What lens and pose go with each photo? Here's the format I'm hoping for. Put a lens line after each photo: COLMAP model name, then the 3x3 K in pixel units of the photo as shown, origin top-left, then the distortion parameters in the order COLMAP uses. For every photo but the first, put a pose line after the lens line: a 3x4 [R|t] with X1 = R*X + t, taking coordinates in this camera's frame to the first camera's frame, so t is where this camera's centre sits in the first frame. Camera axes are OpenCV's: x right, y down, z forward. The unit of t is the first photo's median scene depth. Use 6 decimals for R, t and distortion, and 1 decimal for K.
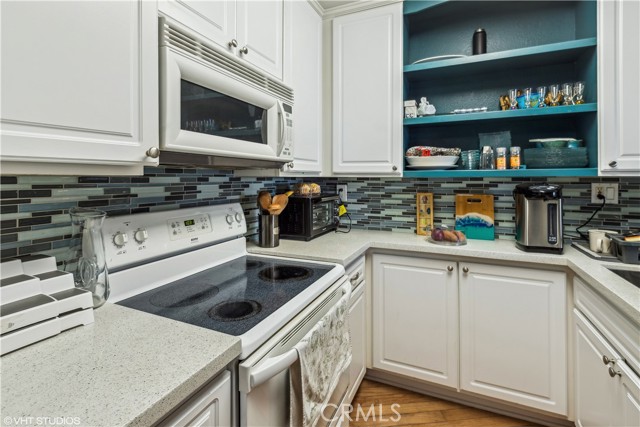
lens RADIAL K [[308.3, 0, 313.4], [0, 308.3, 179.0], [0, 0, 1]] dist [0.000555, -0.000136]
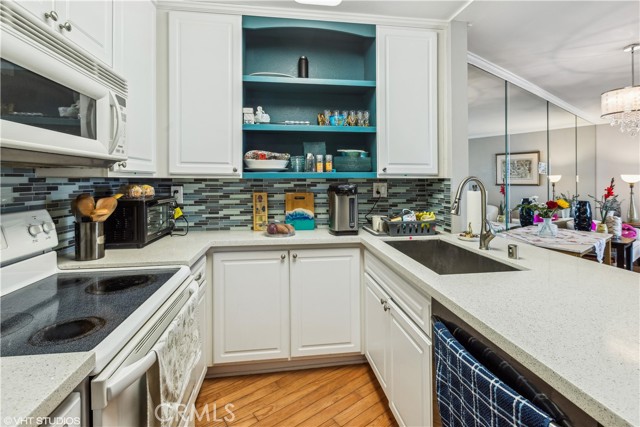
lens RADIAL K [[311.4, 0, 319.3], [0, 311.4, 179.3], [0, 0, 1]] dist [0.000235, 0.000190]
pose [[0.840360, 0.001973, 0.542026, -0.080616], [0.001075, 0.999985, -0.005307, 0.004238], [-0.542028, 0.005042, 0.840345, -0.066189]]
